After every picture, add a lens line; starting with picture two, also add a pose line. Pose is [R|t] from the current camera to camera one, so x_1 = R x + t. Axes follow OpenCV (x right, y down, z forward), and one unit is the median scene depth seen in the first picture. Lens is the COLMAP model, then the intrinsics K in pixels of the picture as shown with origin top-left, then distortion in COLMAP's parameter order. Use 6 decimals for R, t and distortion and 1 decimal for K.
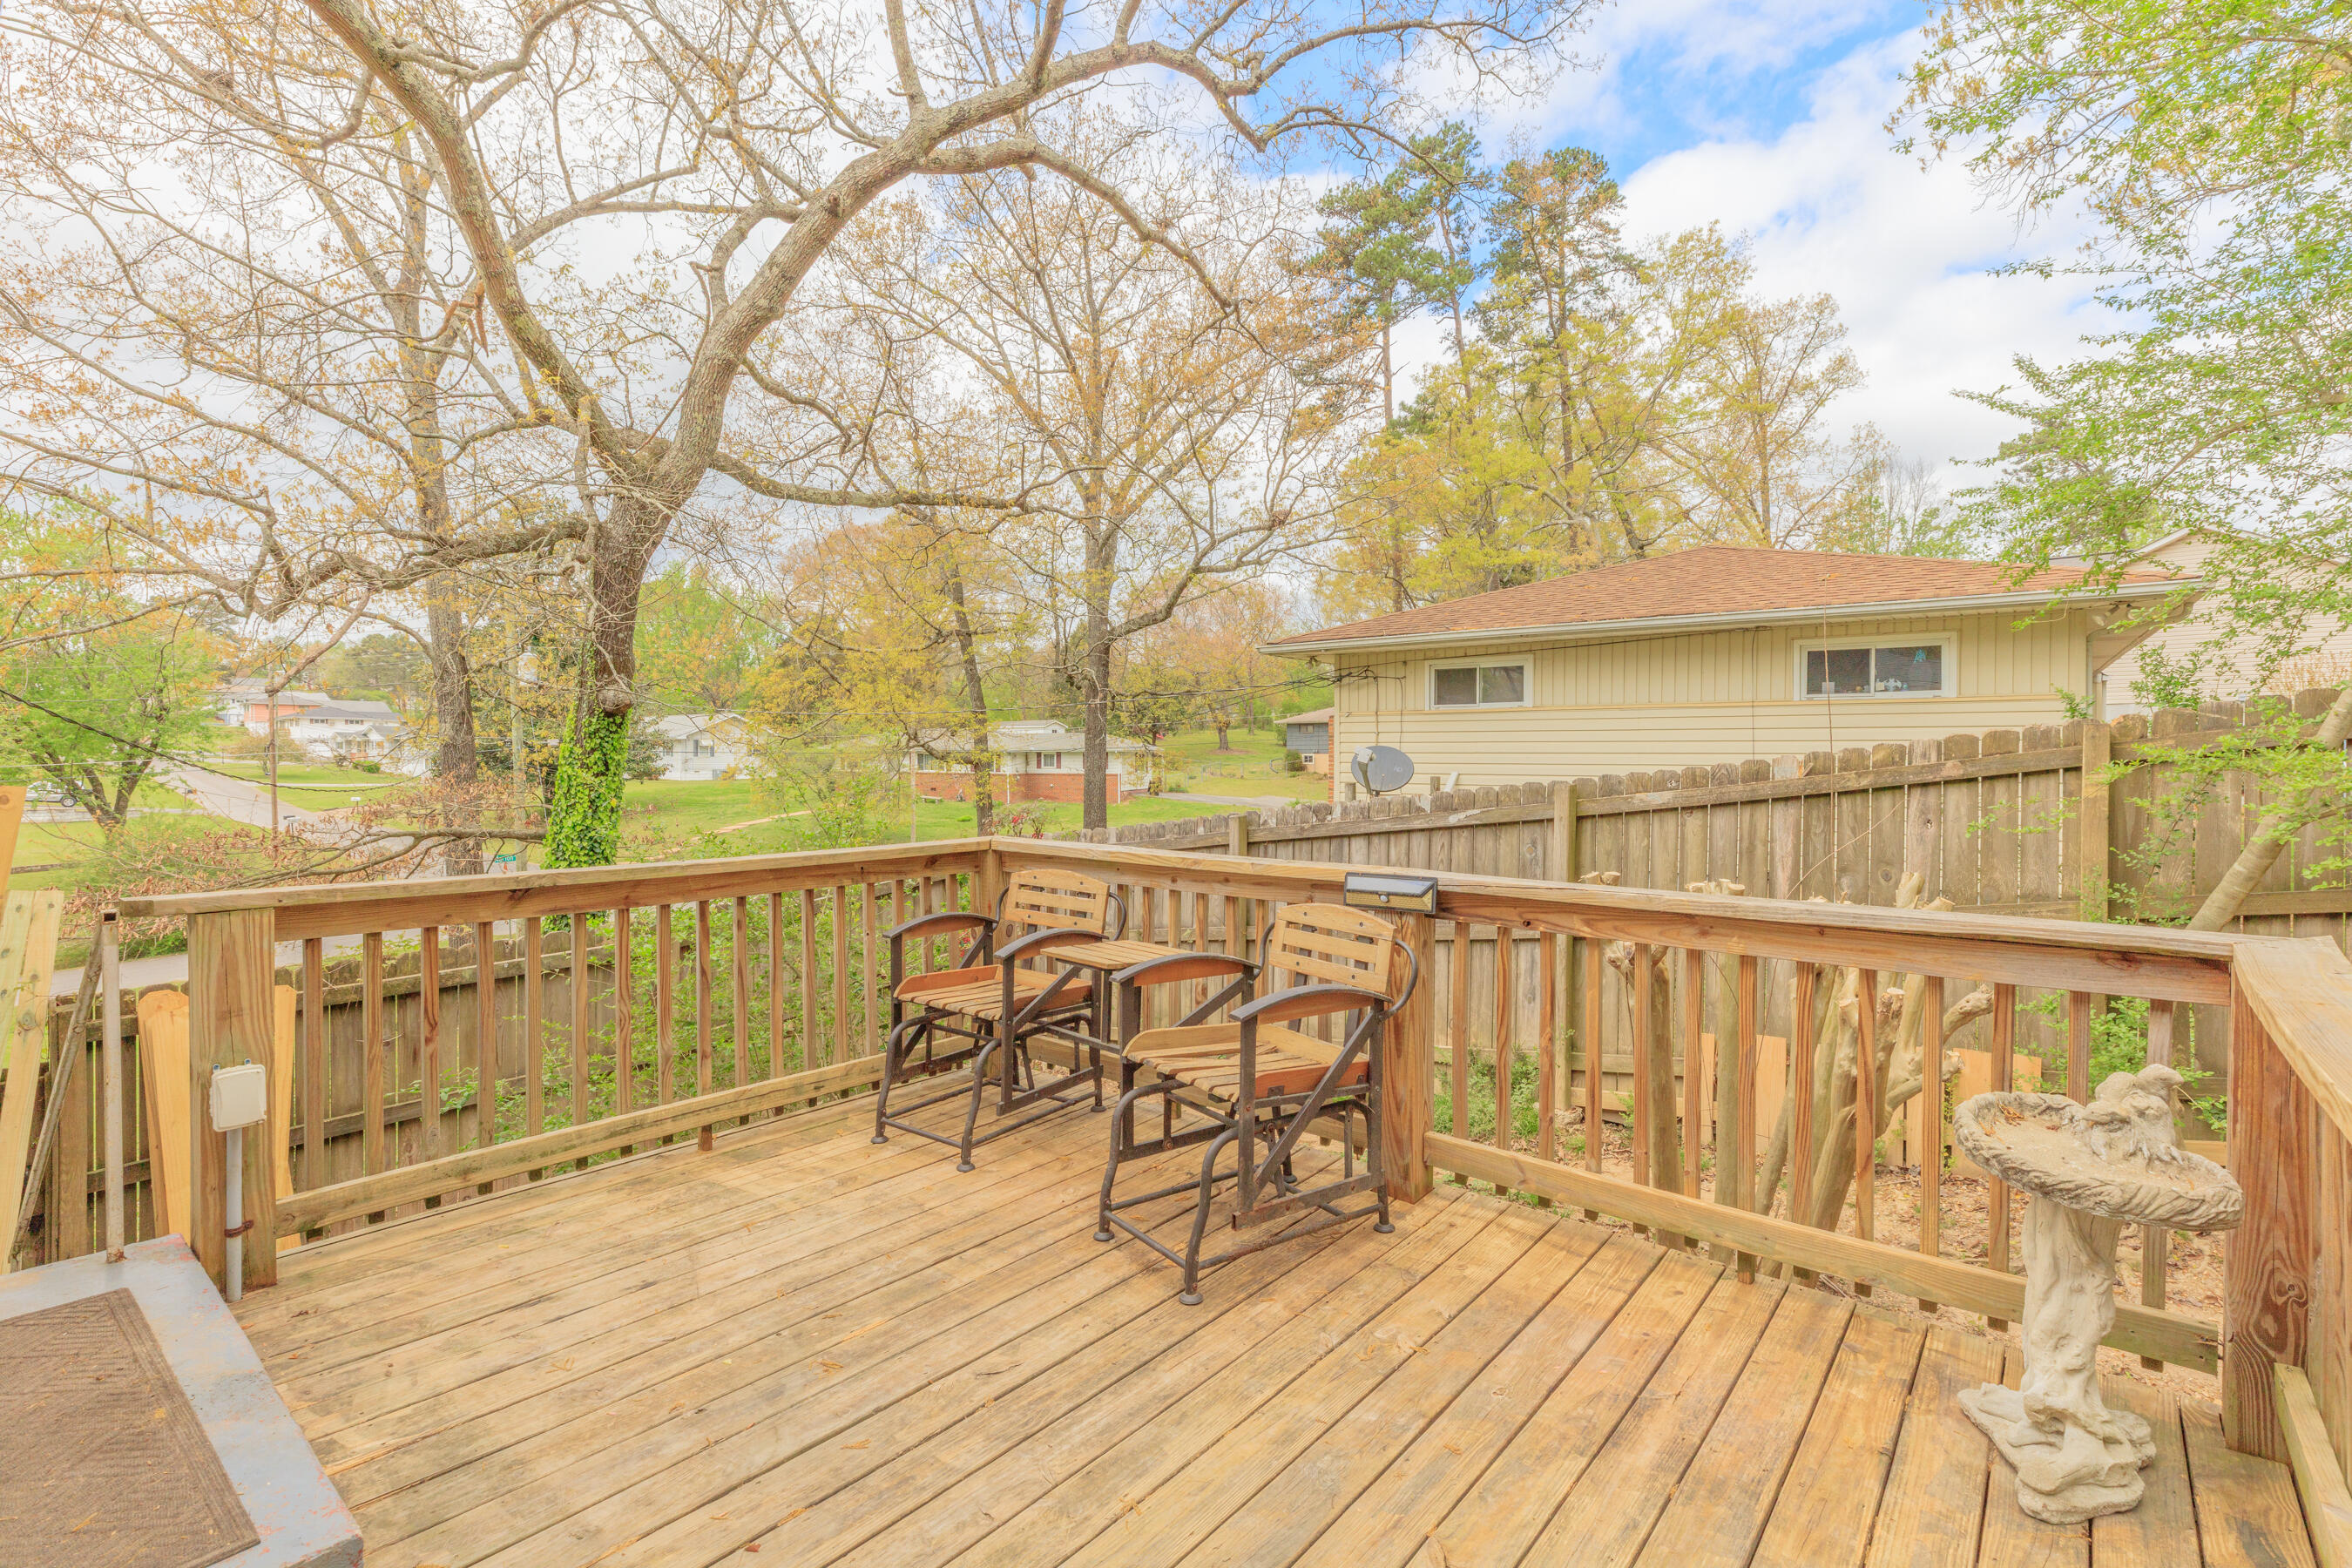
lens RADIAL K [[1044.5, 0, 1179.7], [0, 1044.5, 769.0], [0, 0, 1]] dist [0.000606, 0.001452]
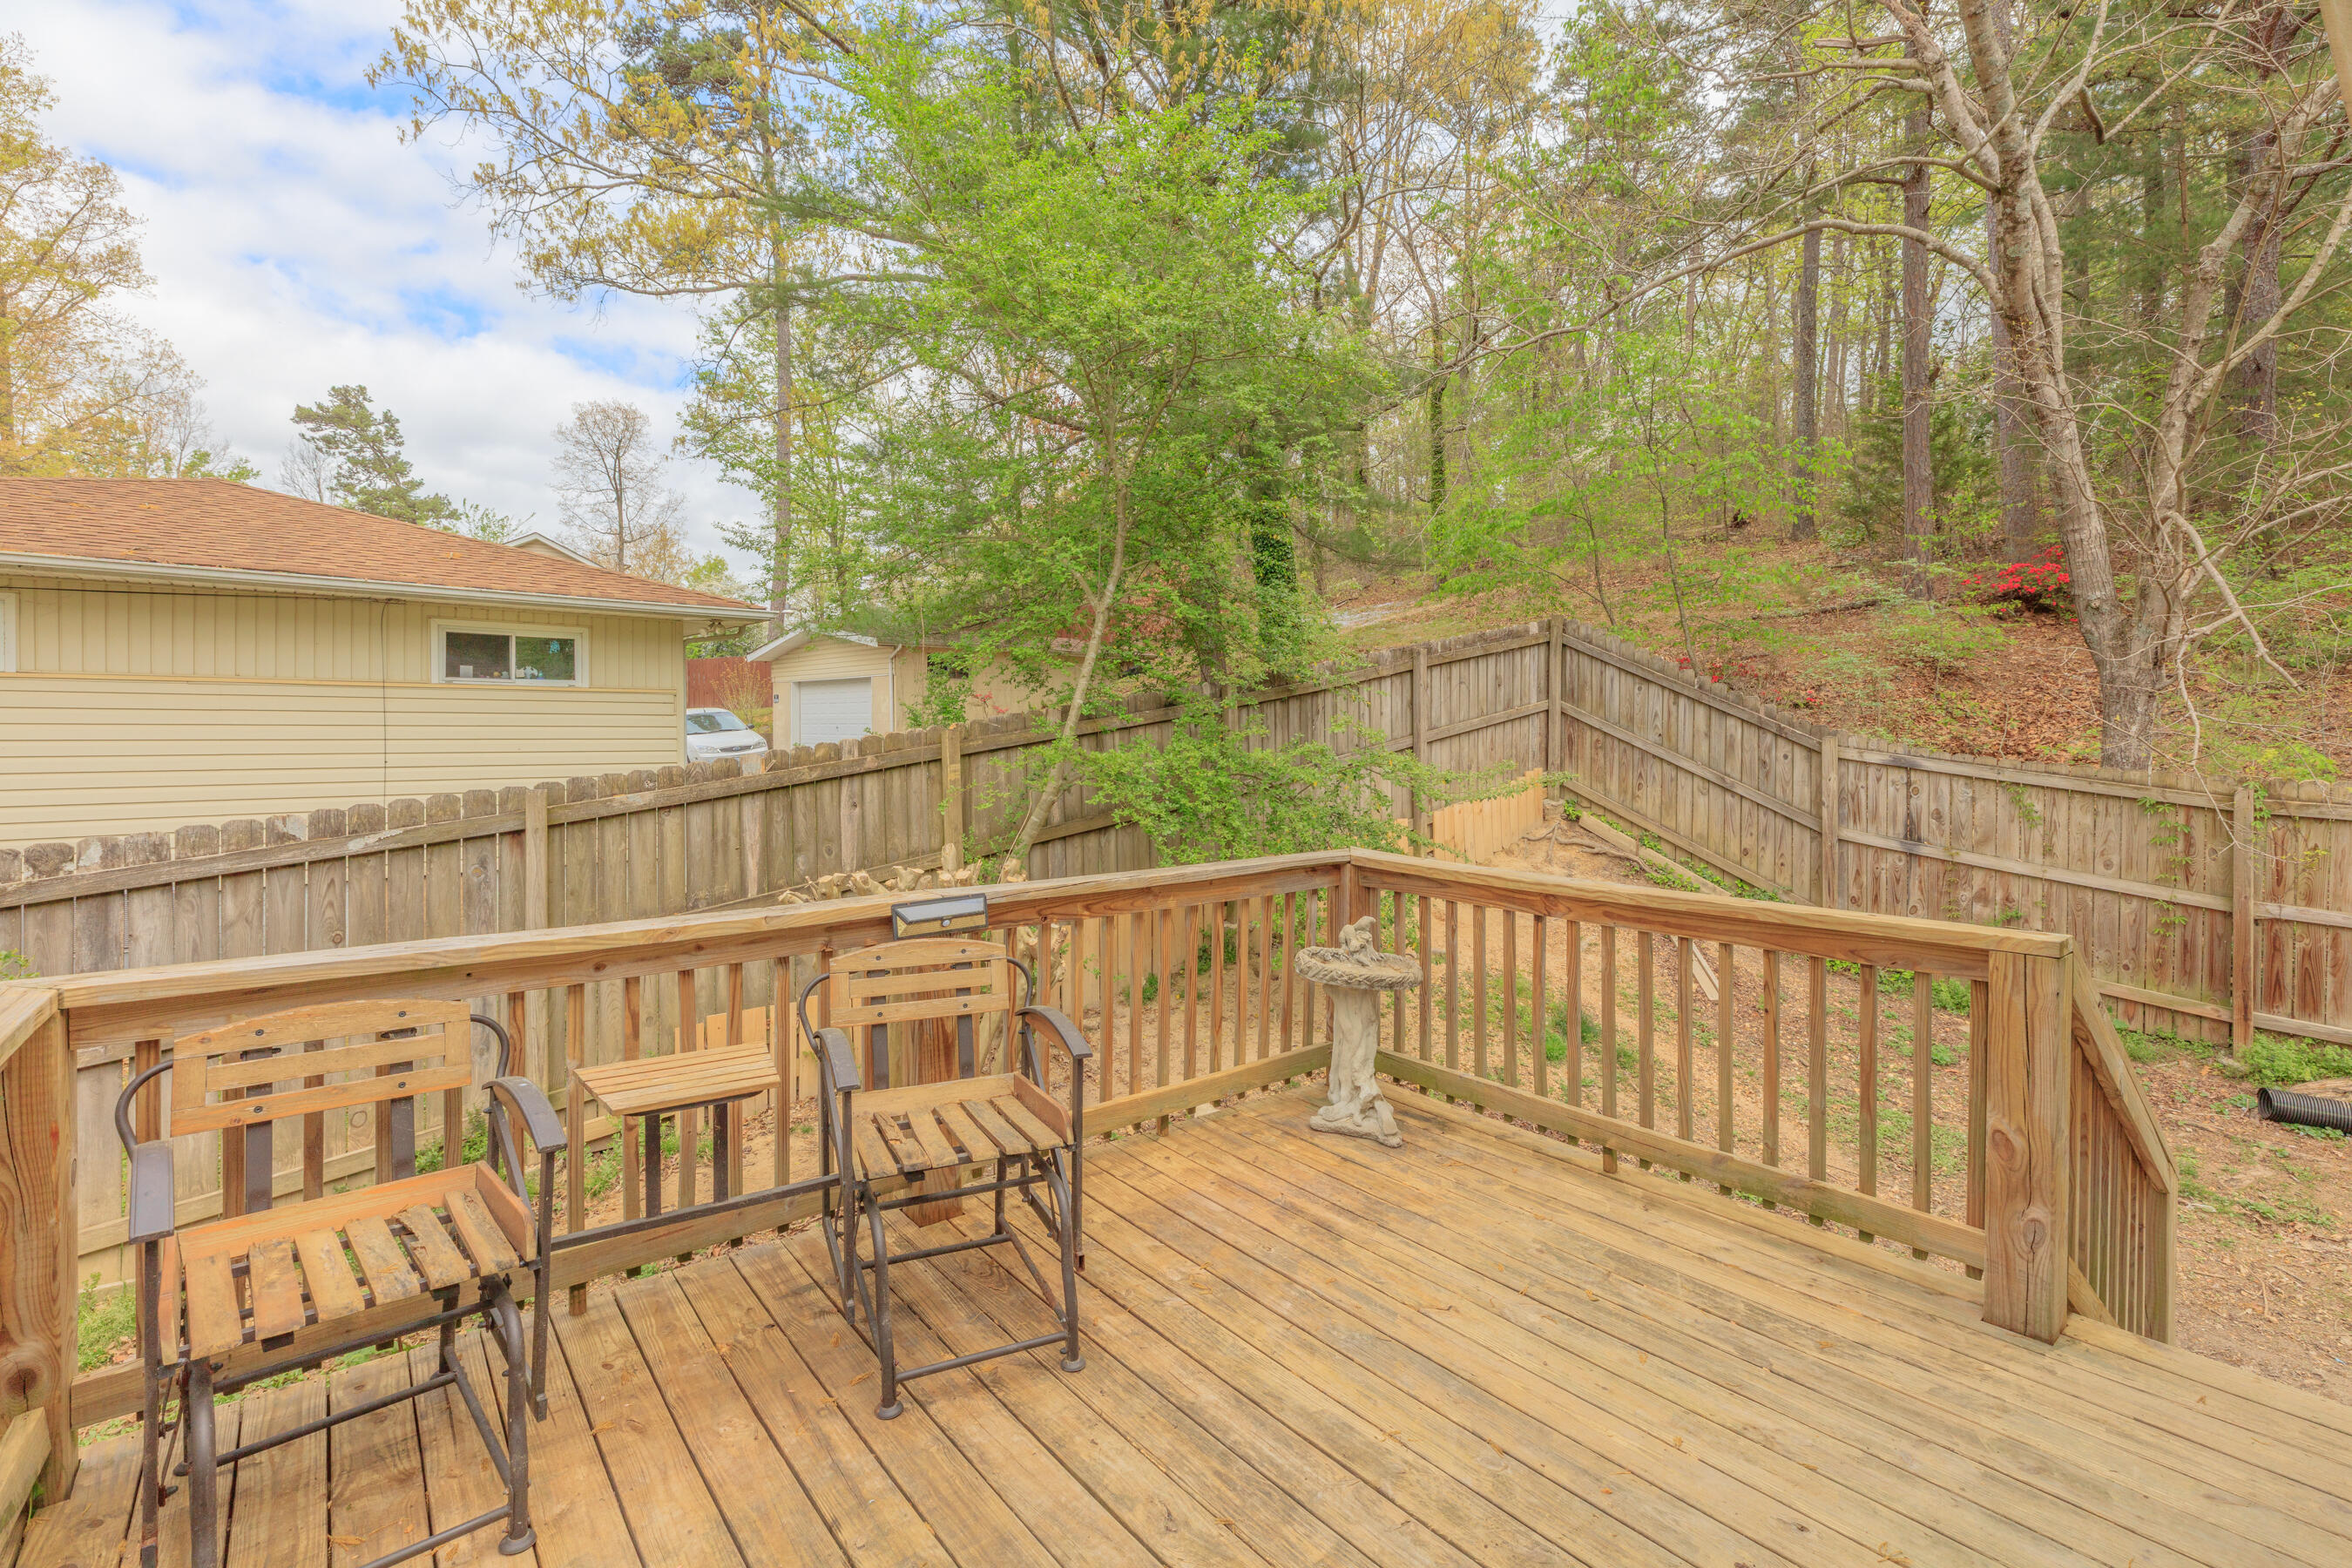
lens RADIAL K [[1044.5, 0, 1181.3], [0, 1044.5, 744.4], [0, 0, 1]] dist [0.000606, 0.001452]
pose [[0.209701, -0.013128, 0.977677, -0.141932], [0.010464, 0.999883, 0.011182, -0.010566], [-0.977710, 0.007885, 0.209814, 0.111688]]
